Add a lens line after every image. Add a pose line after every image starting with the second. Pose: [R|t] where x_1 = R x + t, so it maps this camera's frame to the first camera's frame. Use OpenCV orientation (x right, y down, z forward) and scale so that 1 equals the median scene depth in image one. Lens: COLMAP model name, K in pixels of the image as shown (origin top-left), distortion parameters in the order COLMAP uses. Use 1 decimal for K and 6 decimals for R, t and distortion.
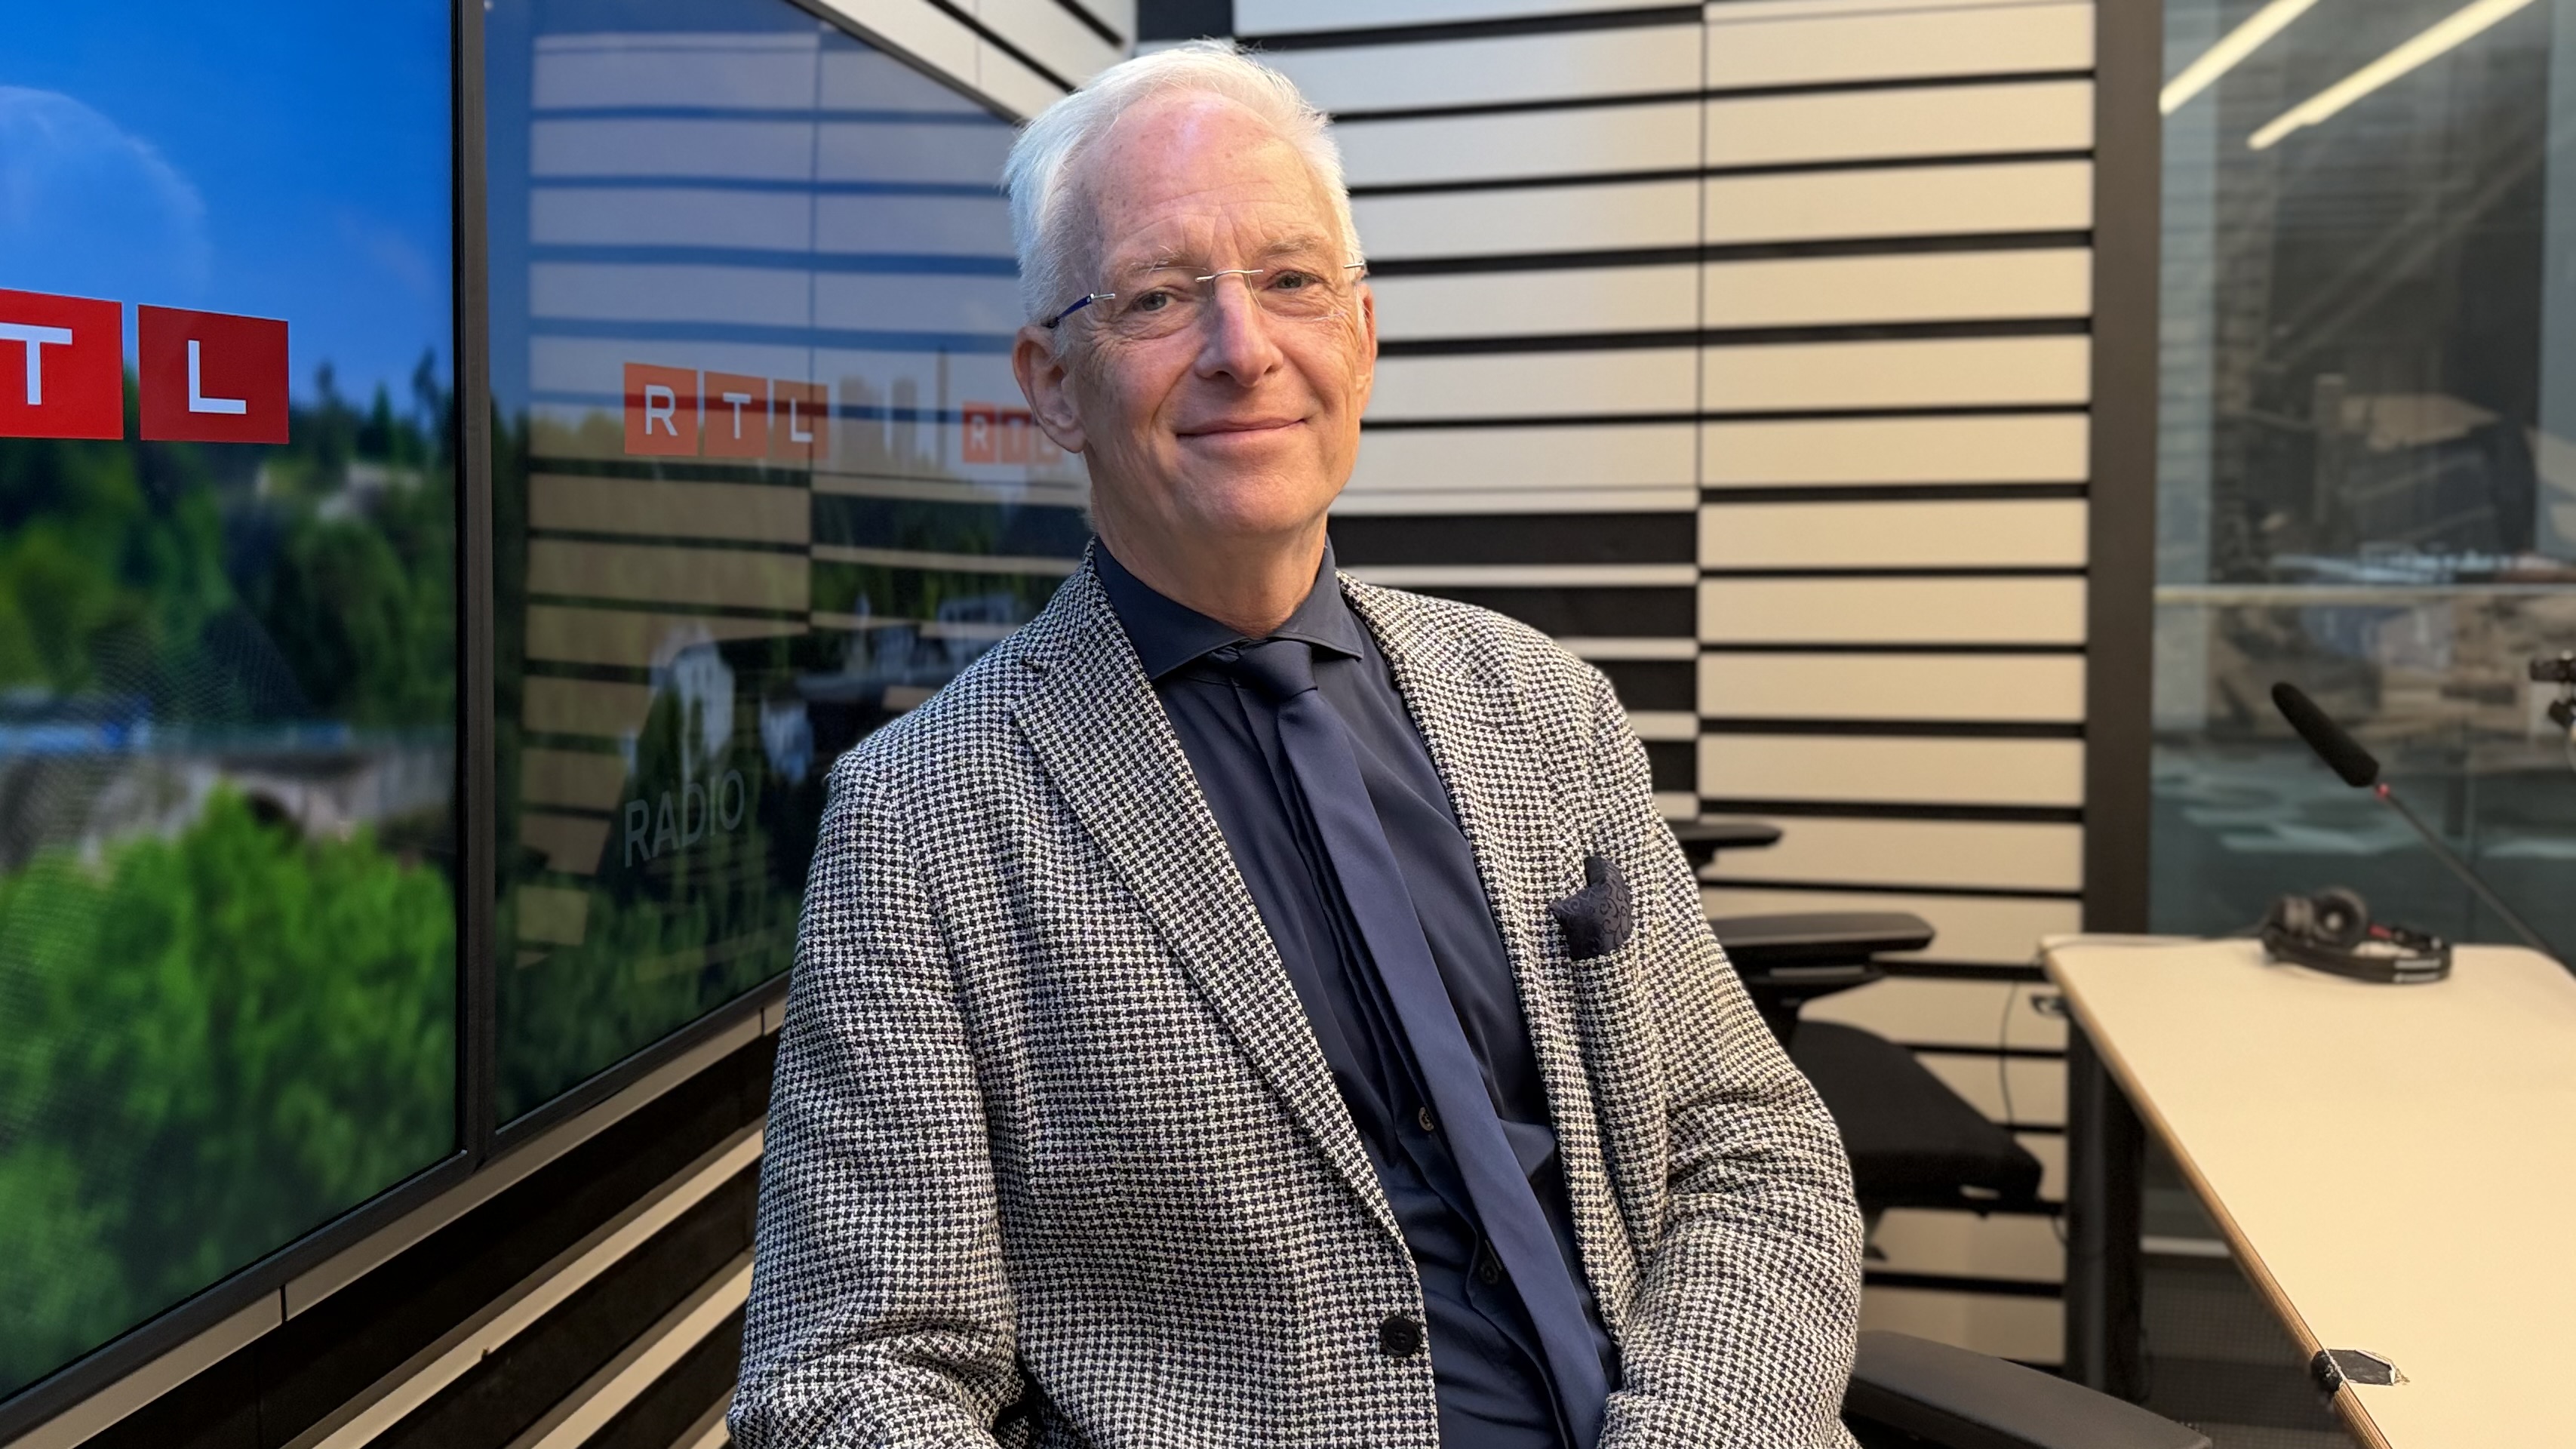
lens RADIAL K [[2157.6, 0, 1176.1], [0, 2157.6, 637.8], [0, 0, 1]] dist [0.034191, -0.076581]
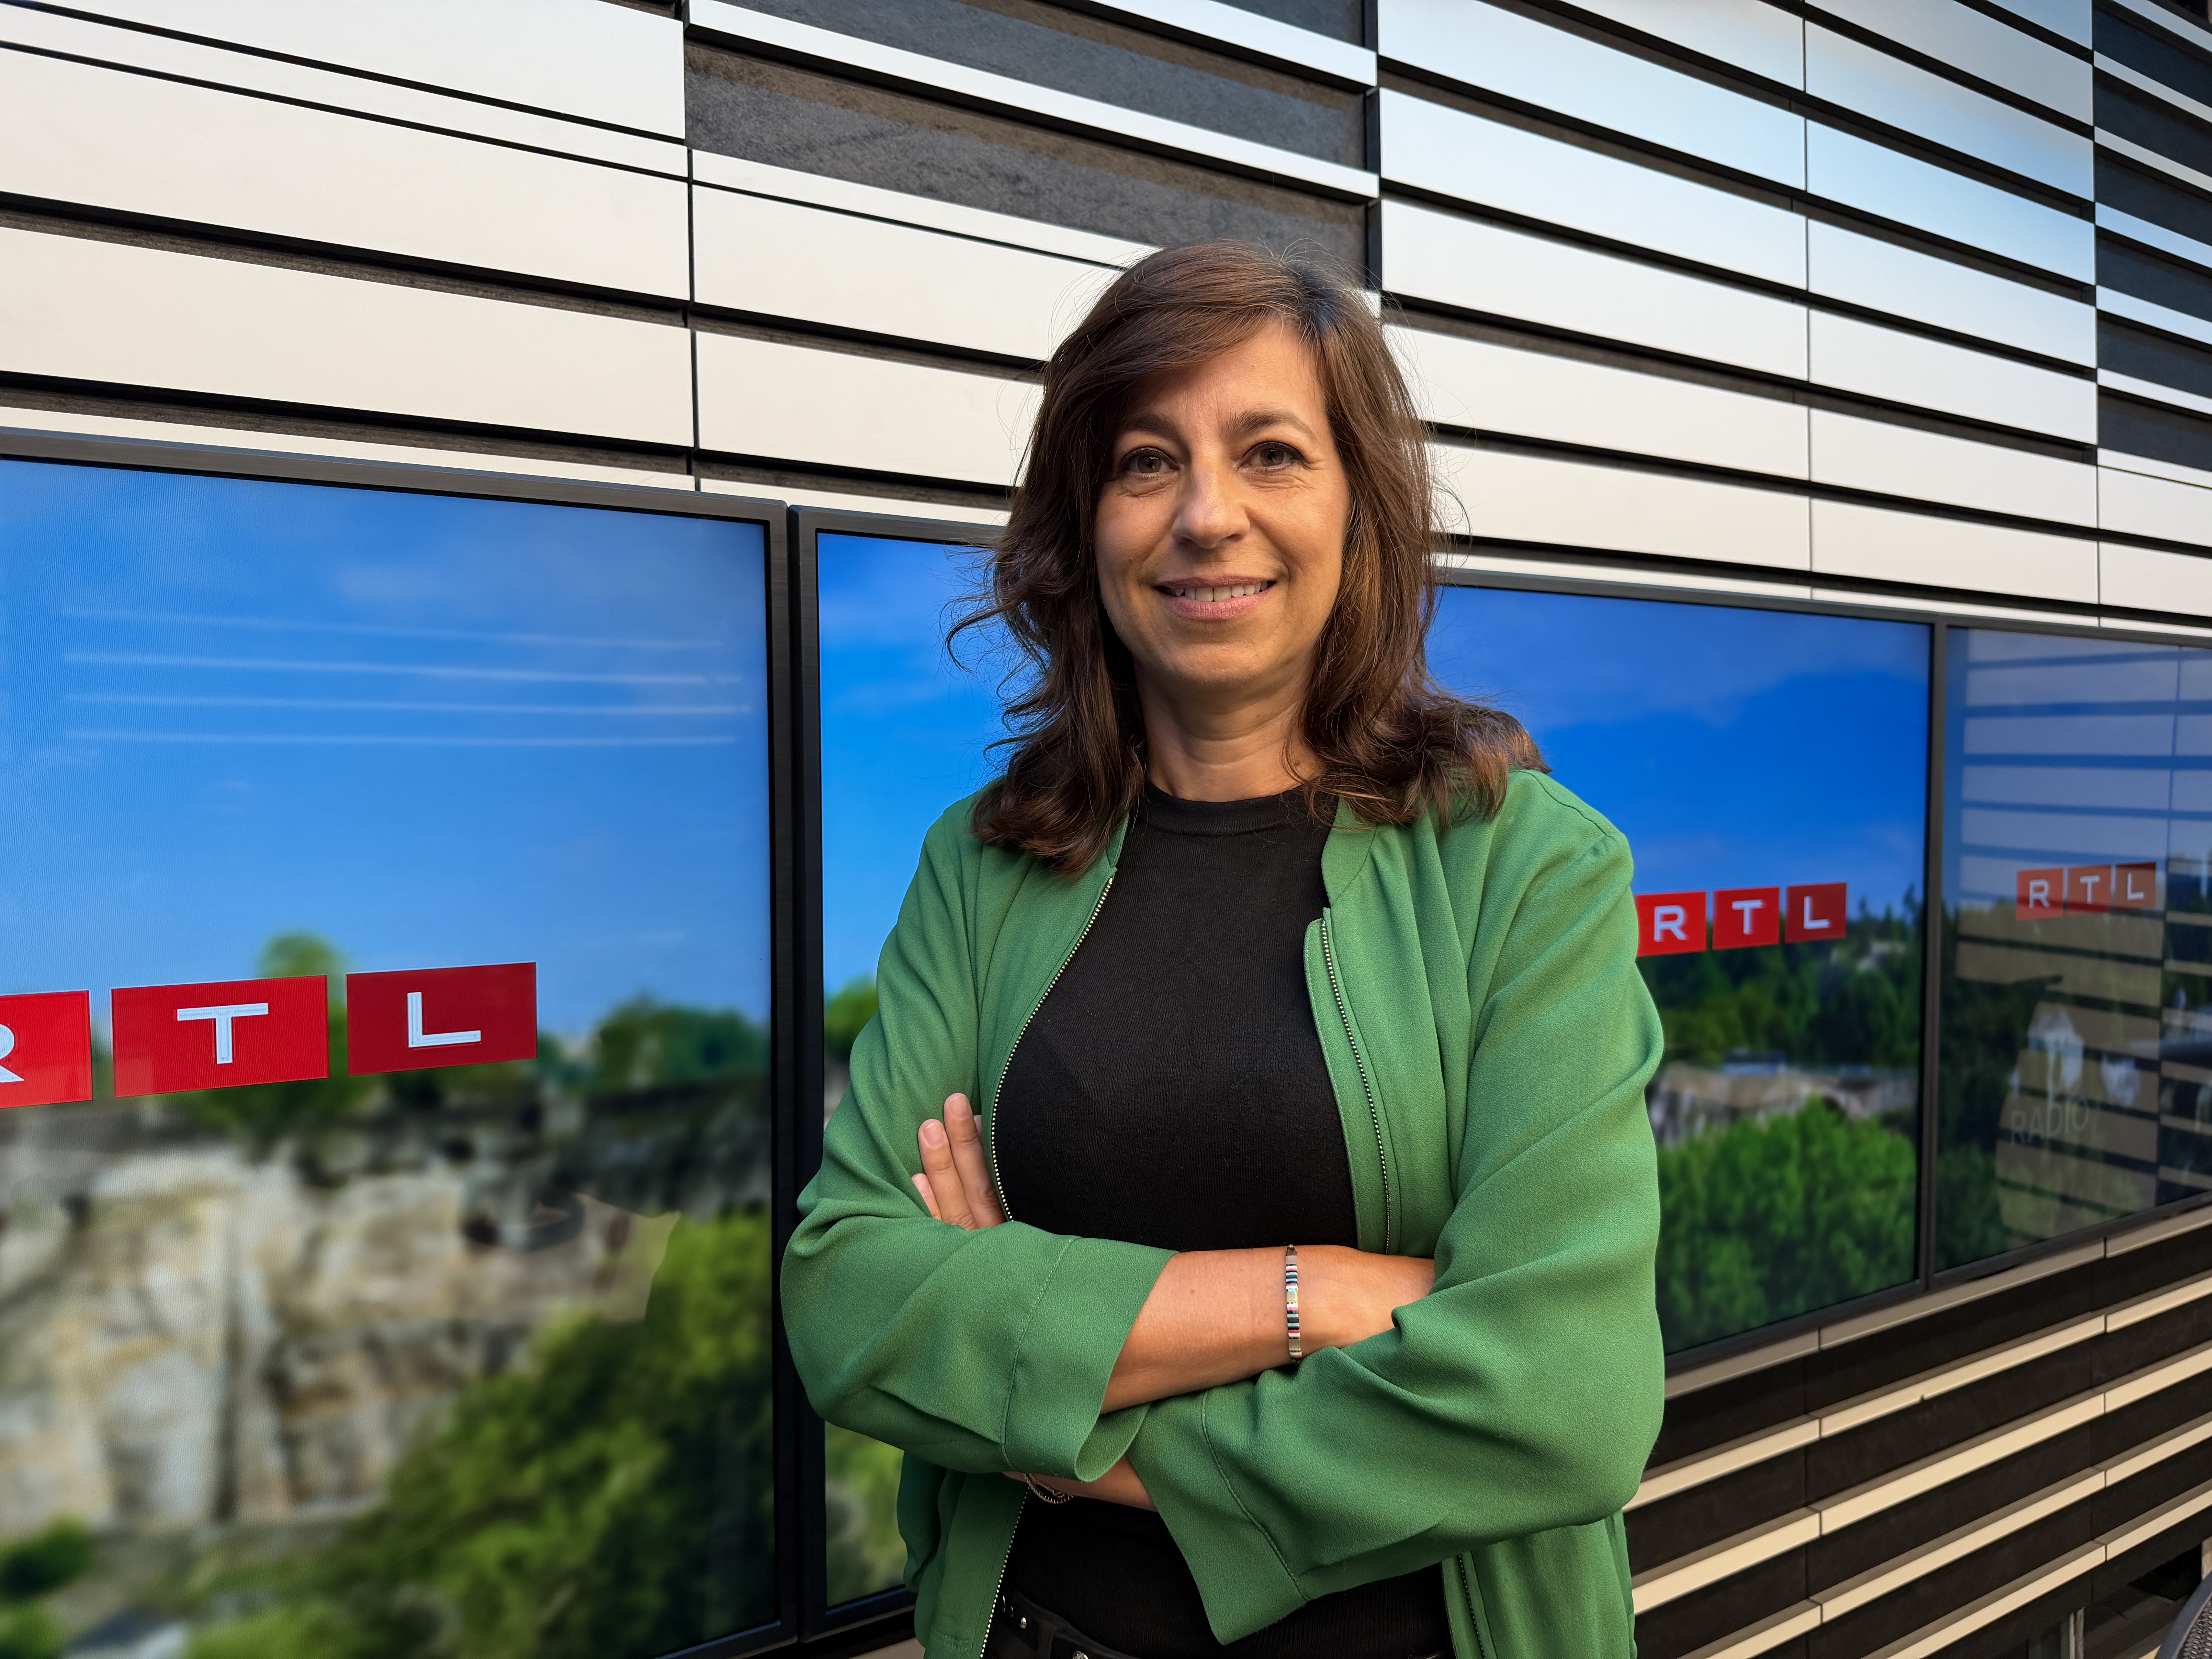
lens RADIAL K [[1601.7, 0, 1115.6], [0, 1601.7, 850.2], [0, 0, 1]] dist [0.006800, -0.018433]
pose [[0.719069, 0.012097, -0.694833, 0.168095], [-0.037639, 0.999059, -0.021557, -0.104761], [0.693919, 0.041654, 0.718848, -0.620703]]
